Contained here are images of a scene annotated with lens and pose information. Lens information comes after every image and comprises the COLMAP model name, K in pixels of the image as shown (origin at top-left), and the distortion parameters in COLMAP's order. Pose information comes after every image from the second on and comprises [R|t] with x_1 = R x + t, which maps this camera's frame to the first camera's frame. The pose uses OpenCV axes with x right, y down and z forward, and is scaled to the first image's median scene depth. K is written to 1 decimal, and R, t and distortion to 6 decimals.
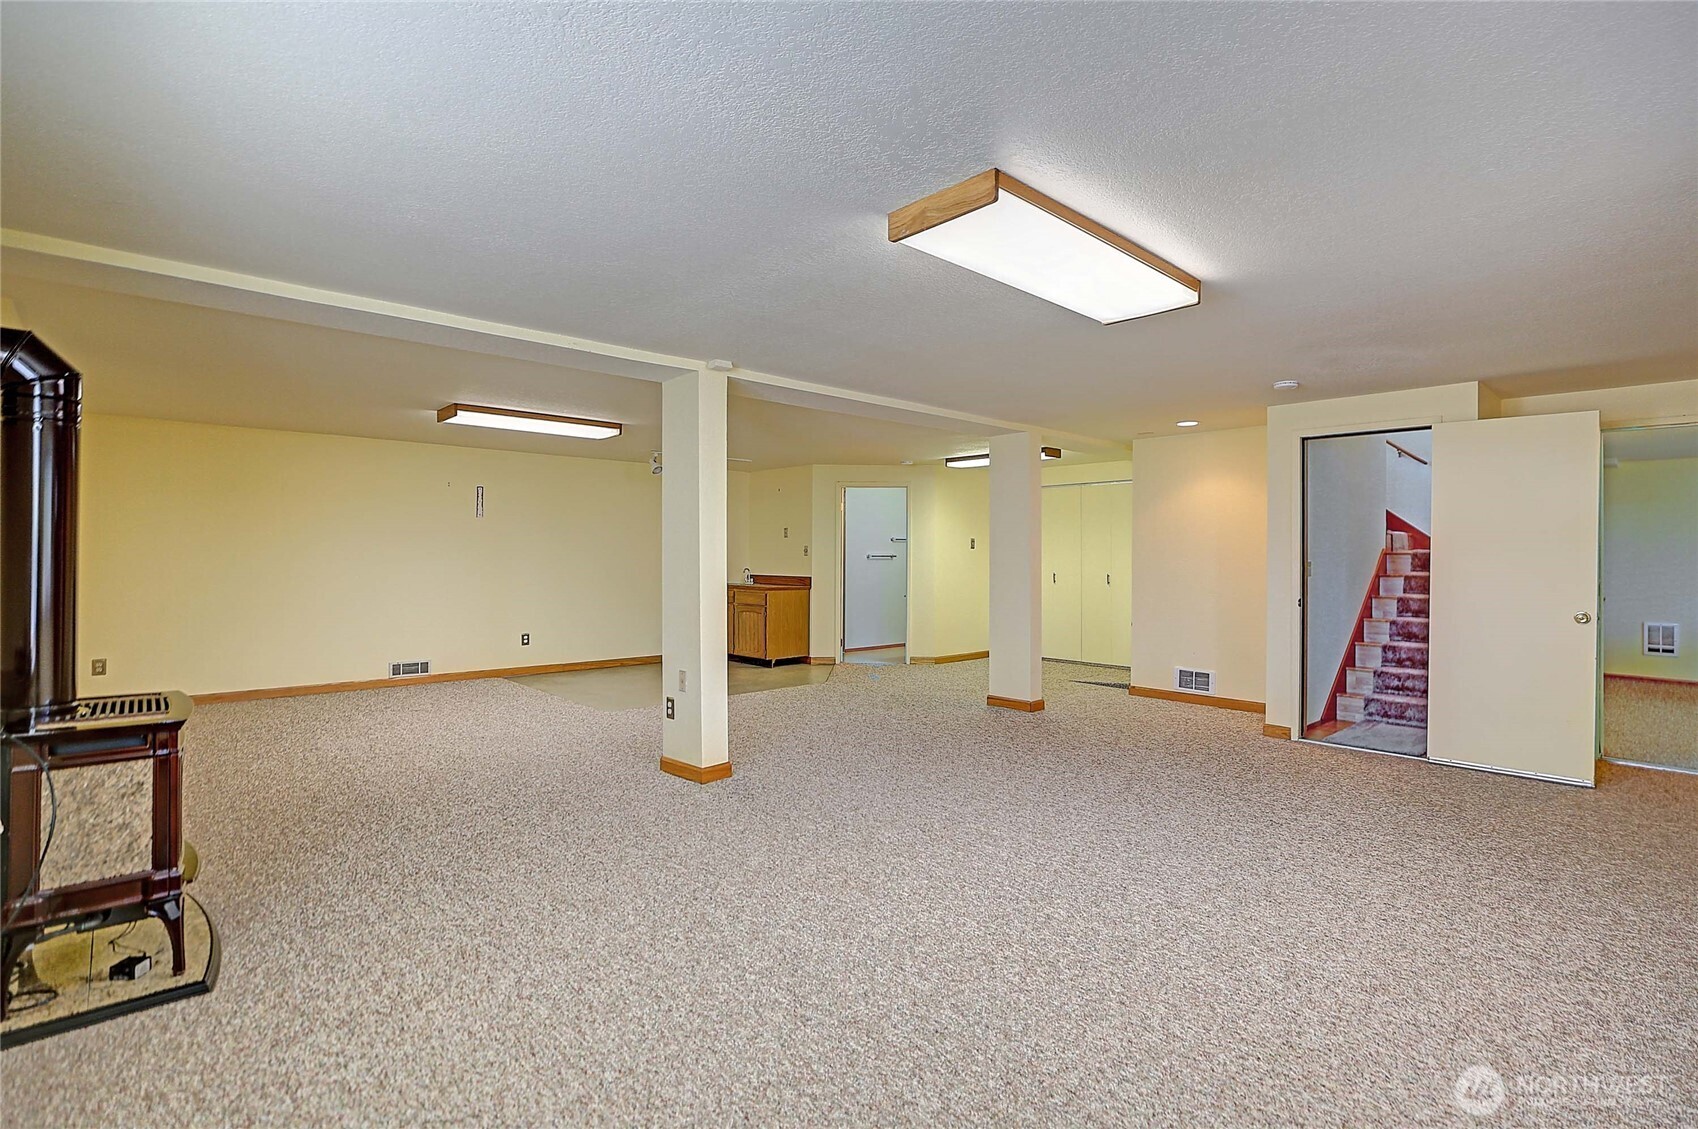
lens RADIAL K [[791.7, 0, 864.5], [0, 791.7, 571.5], [0, 0, 1]] dist [-0.032878, 0.010243]
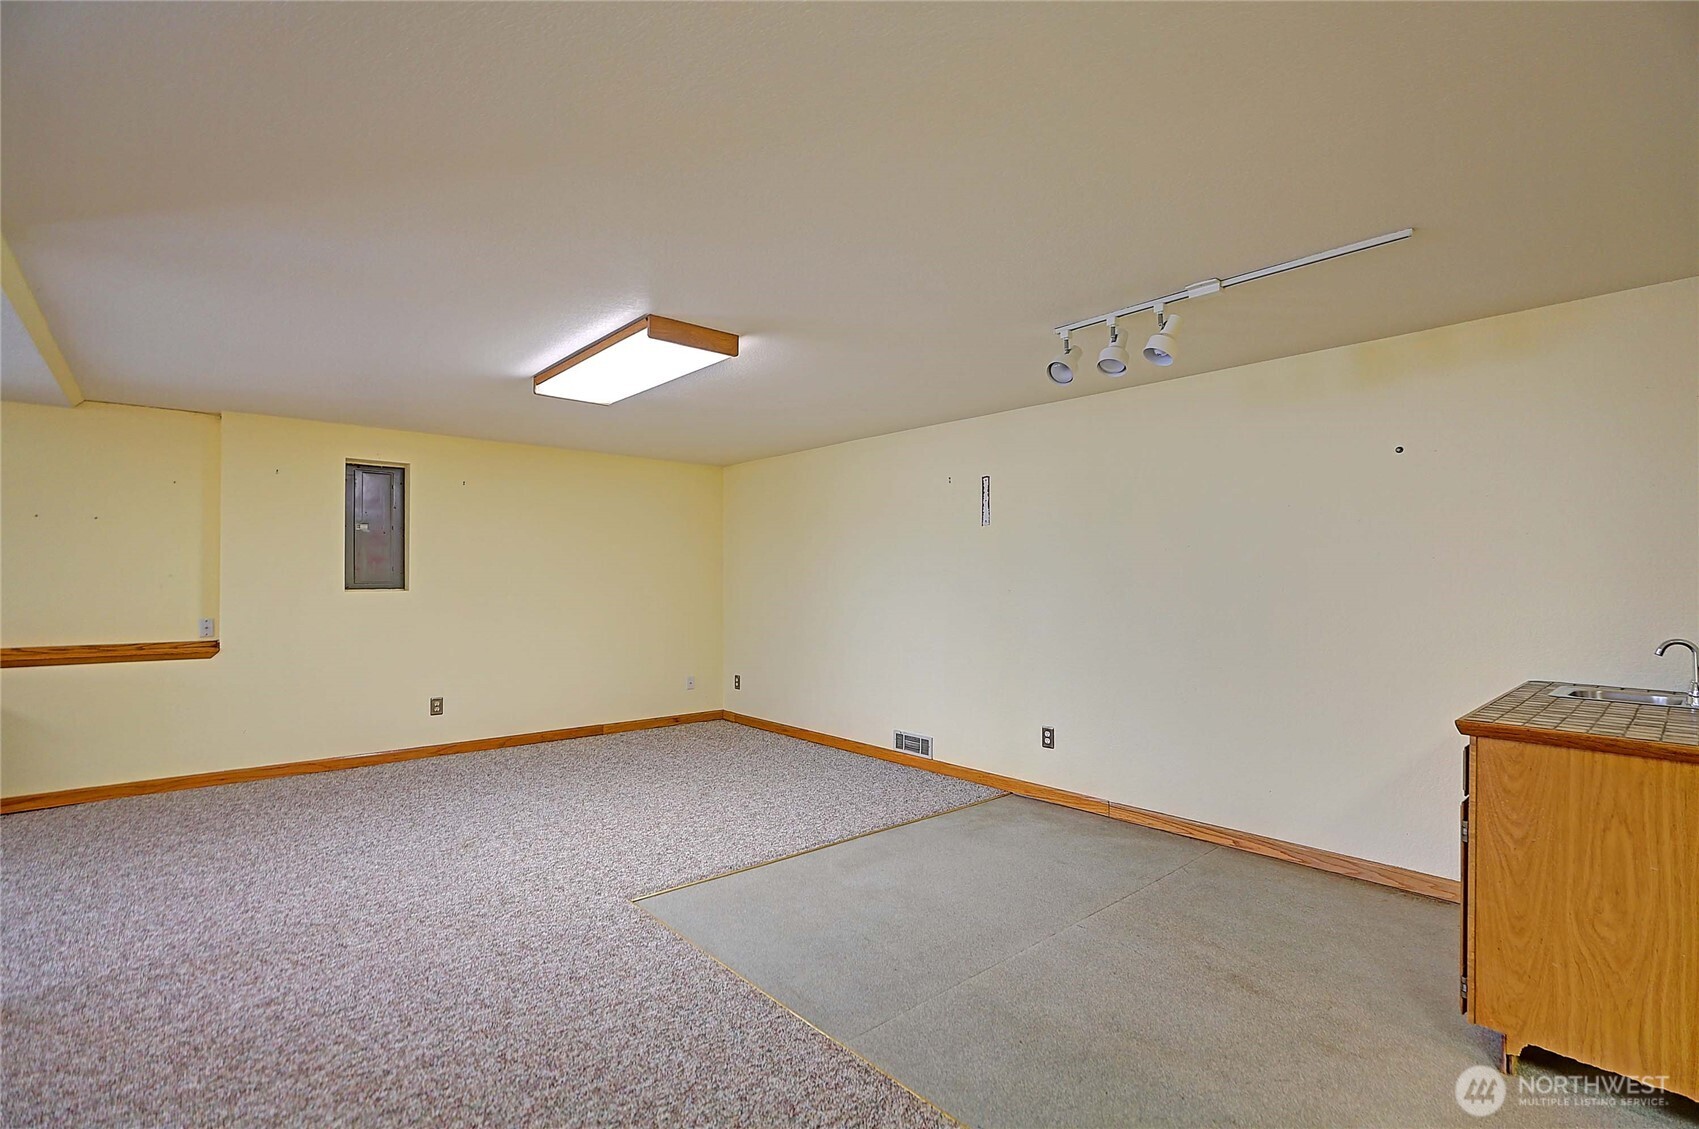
lens RADIAL K [[792.1, 0, 865.0], [0, 792.1, 571.5], [0, 0, 1]] dist [-0.032878, 0.010243]
pose [[-0.012164, -0.014321, -0.999823, 0.175818], [-0.024950, 0.999590, -0.014014, -0.026922], [0.999615, 0.024776, -0.012516, 1.165572]]
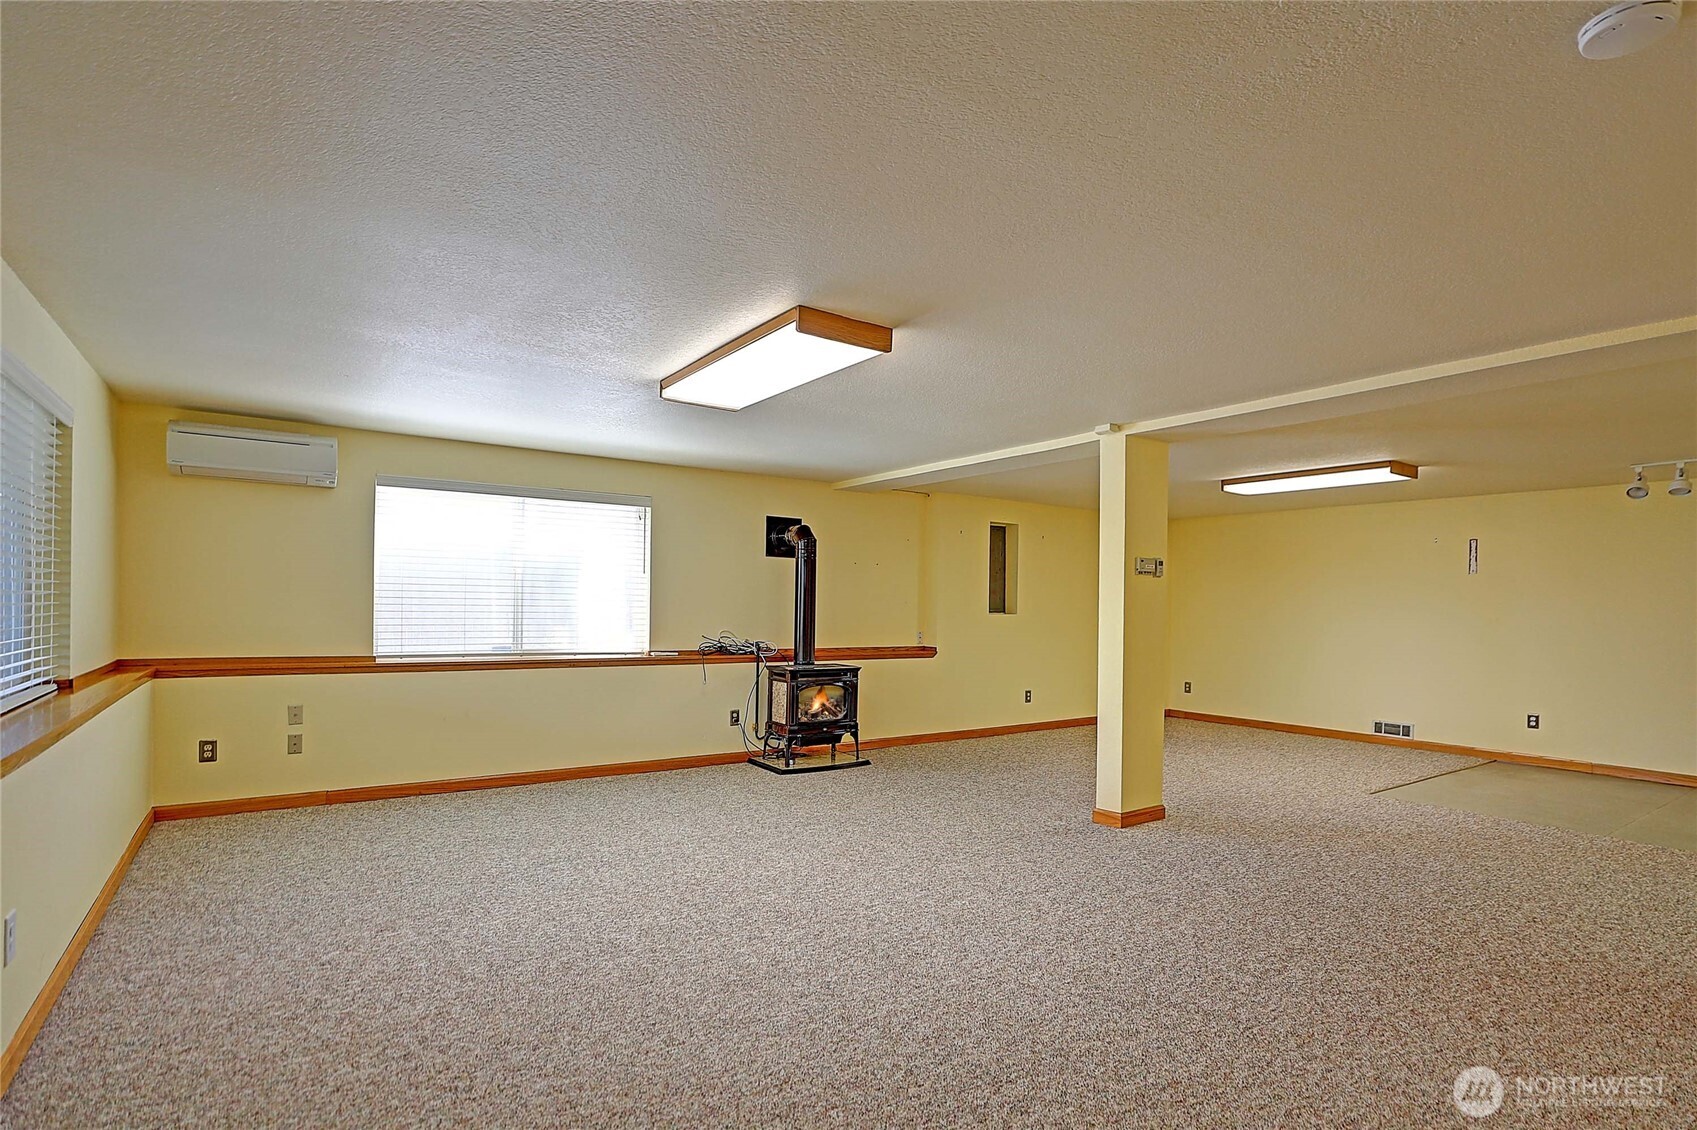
lens RADIAL K [[833.3, 0, 876.5], [0, 833.3, 603.5], [0, 0, 1]] dist [-0.016260, -0.000338]
pose [[-0.108427, -0.004748, -0.994093, 0.650651], [-0.038241, 0.999268, -0.000602, -0.011998], [0.993369, 0.037950, -0.108530, 0.554438]]
